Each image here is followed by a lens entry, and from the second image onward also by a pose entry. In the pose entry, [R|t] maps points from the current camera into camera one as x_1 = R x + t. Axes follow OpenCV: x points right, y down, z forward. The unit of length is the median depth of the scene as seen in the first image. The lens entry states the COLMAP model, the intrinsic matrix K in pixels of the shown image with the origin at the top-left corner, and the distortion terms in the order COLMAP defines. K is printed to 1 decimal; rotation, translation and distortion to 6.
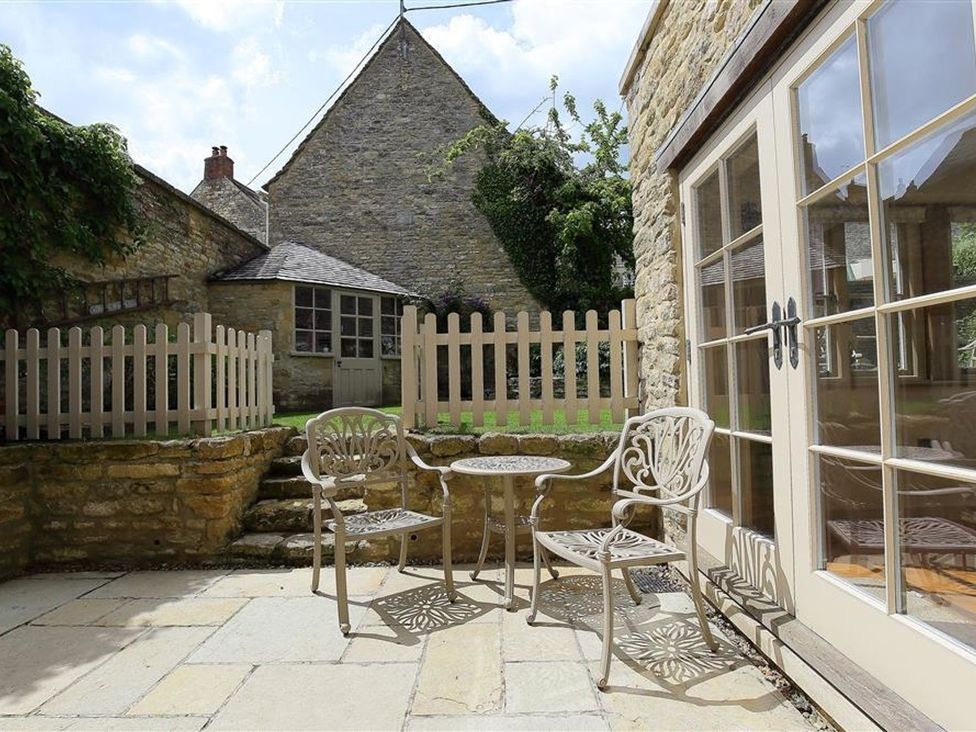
lens RADIAL K [[509.6, 0, 492.6], [0, 509.6, 368.5], [0, 0, 1]] dist [-0.028723, 0.002086]
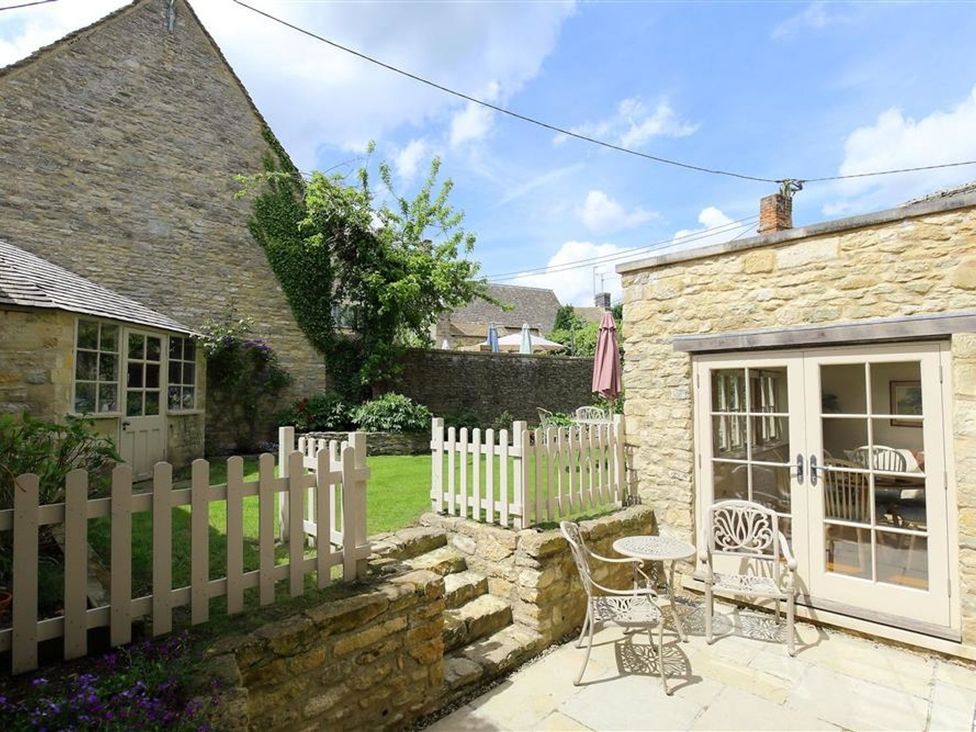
lens RADIAL K [[509.6, 0, 492.6], [0, 509.6, 368.5], [0, 0, 1]] dist [-0.028723, 0.002086]
pose [[0.698109, 0.054274, 0.713931, -0.363750], [-0.037931, 0.998526, -0.038820, -0.067825], [-0.714986, 0.000020, 0.699139, 0.078307]]
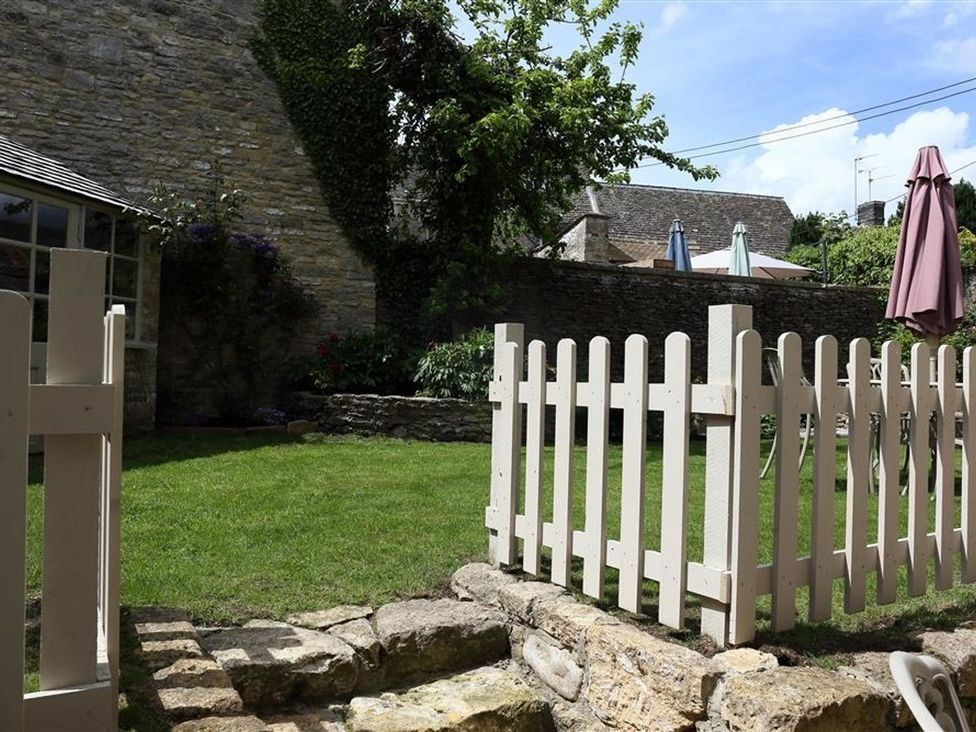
lens RADIAL K [[750.0, 0, 487.6], [0, 750.0, 354.3], [0, 0, 1]] dist [-0.098742, 0.083108]
pose [[0.854907, 0.052482, 0.516120, -0.208750], [-0.060305, 0.998179, -0.001611, -0.027345], [-0.515264, -0.029747, 0.856515, 0.213574]]
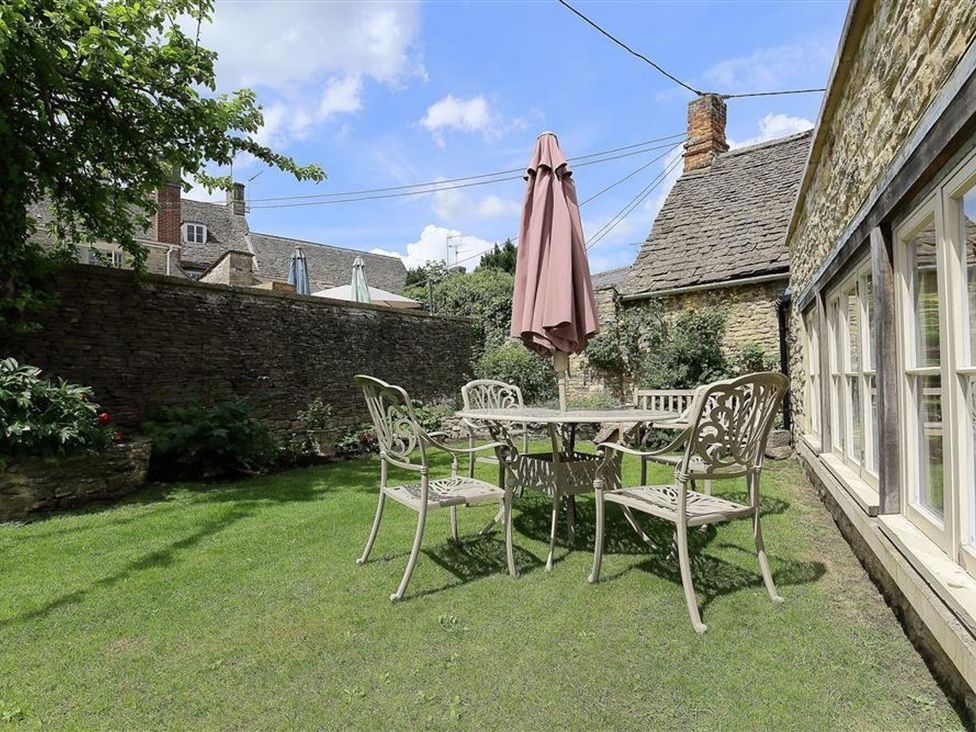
lens RADIAL K [[509.6, 0, 492.6], [0, 509.6, 368.5], [0, 0, 1]] dist [-0.028723, 0.002086]
pose [[0.458612, 0.037144, 0.887860, 0.028178], [-0.025093, 0.999269, -0.028843, -0.041328], [-0.888282, -0.009051, 0.459209, 0.383098]]
